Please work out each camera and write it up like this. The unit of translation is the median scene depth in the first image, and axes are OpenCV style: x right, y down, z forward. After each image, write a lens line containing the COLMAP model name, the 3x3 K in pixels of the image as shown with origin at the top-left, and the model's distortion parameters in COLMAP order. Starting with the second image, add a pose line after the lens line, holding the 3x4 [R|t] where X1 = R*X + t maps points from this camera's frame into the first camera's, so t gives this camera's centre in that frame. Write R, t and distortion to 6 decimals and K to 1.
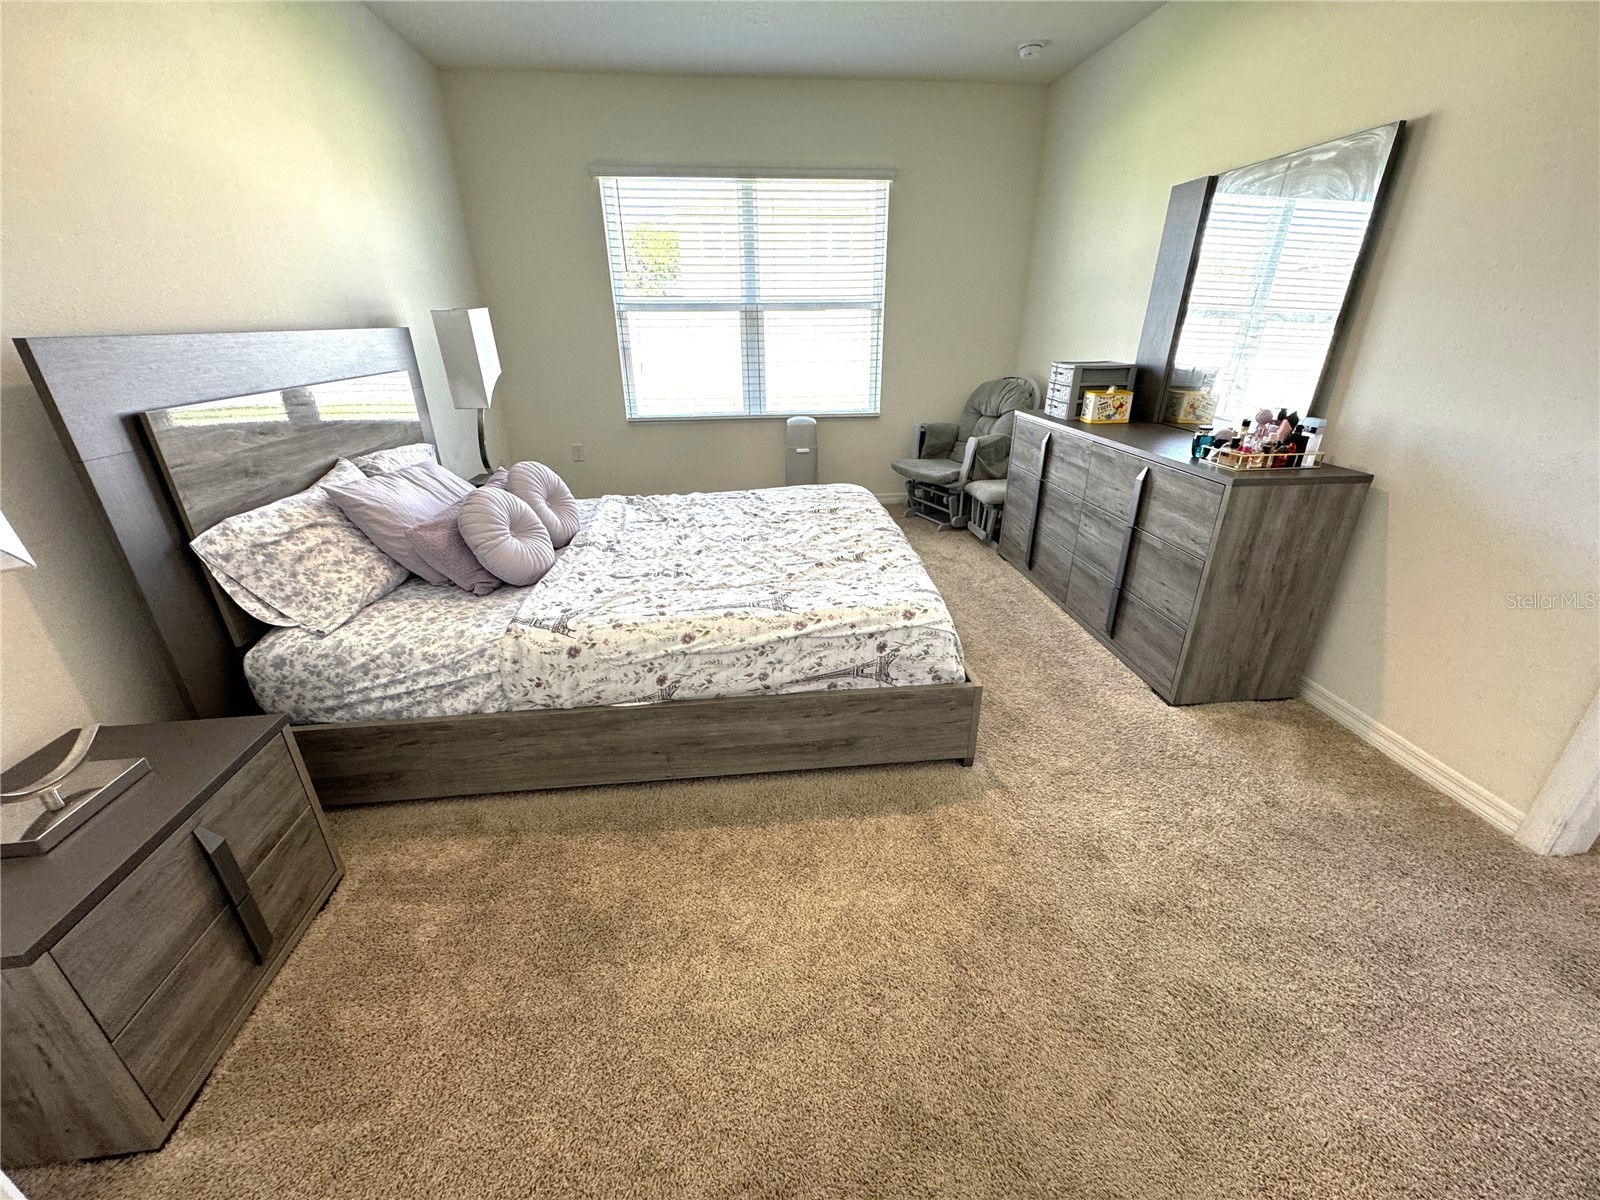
lens RADIAL K [[636.8, 0, 791.4], [0, 636.8, 603.2], [0, 0, 1]] dist [-0.002223, 0.000697]
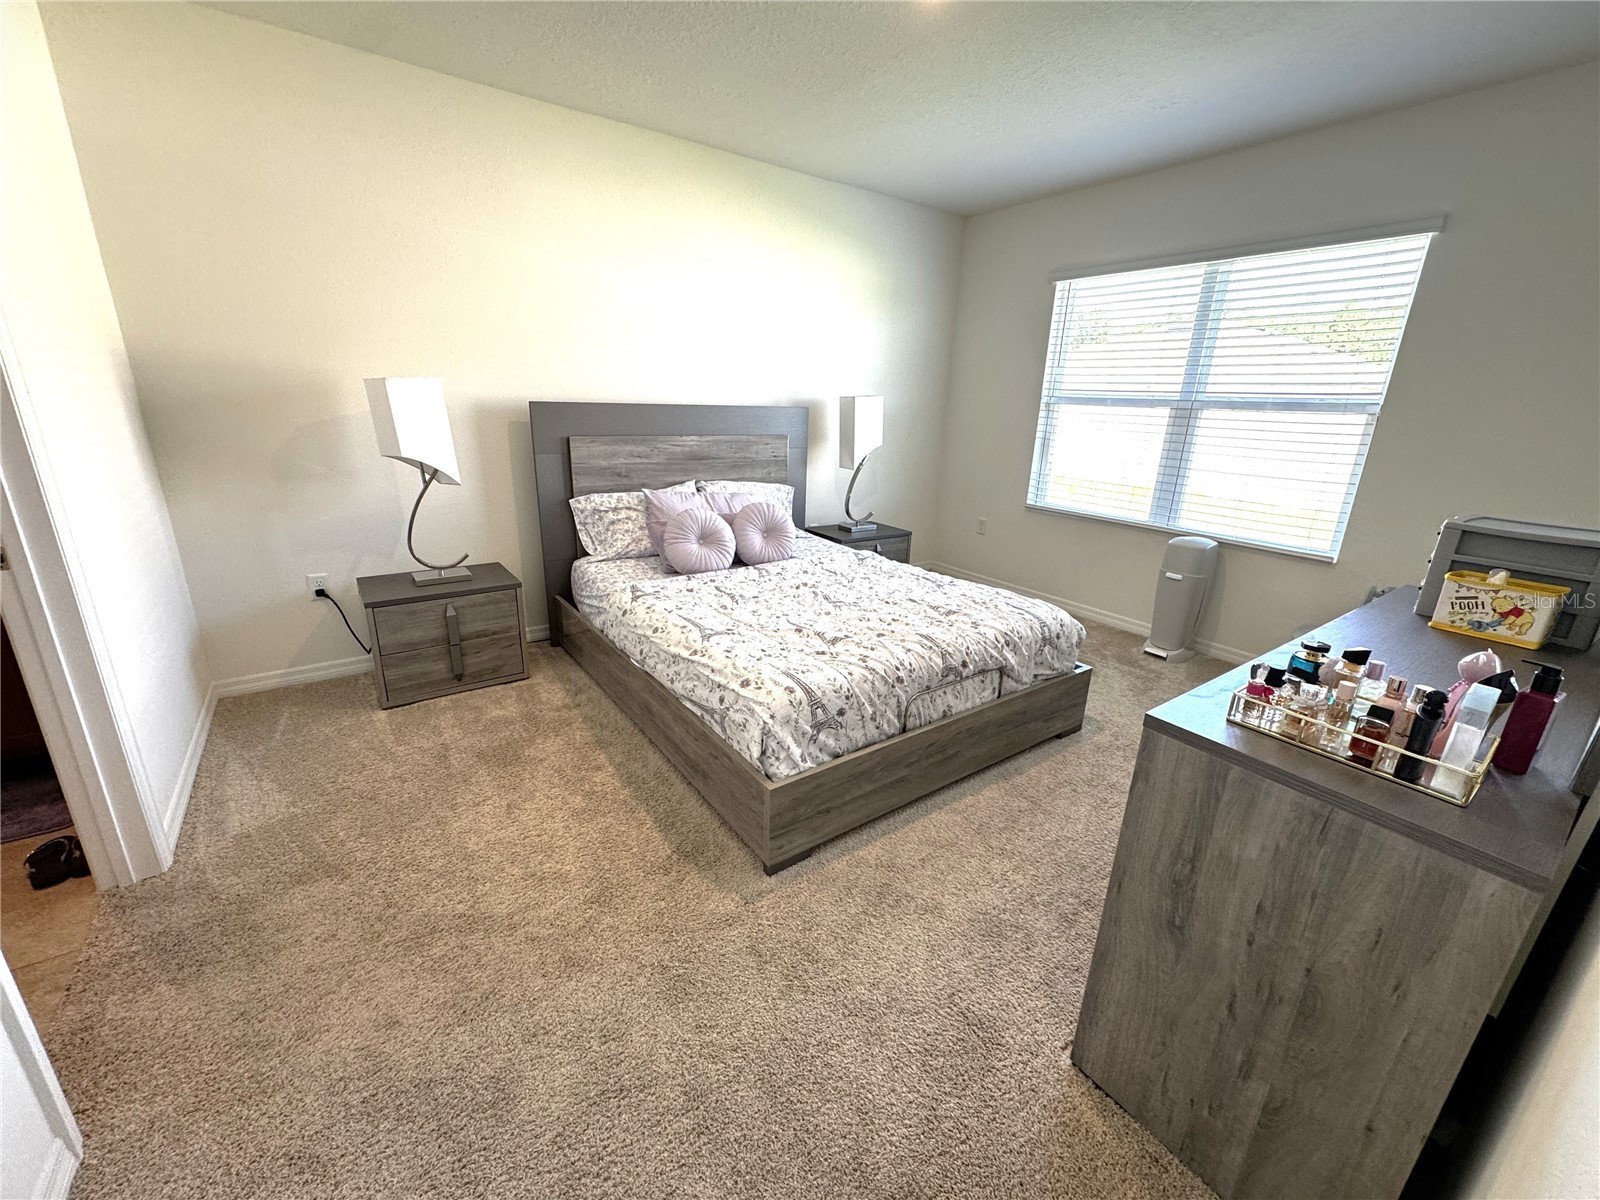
lens RADIAL K [[636.8, 0, 801.8], [0, 636.8, 602.6], [0, 0, 1]] dist [-0.002223, 0.000697]
pose [[0.497416, 0.290065, -0.817582, 0.906018], [-0.387280, 0.917567, 0.089917, -0.201790], [0.776268, 0.271906, 0.568749, 0.385494]]
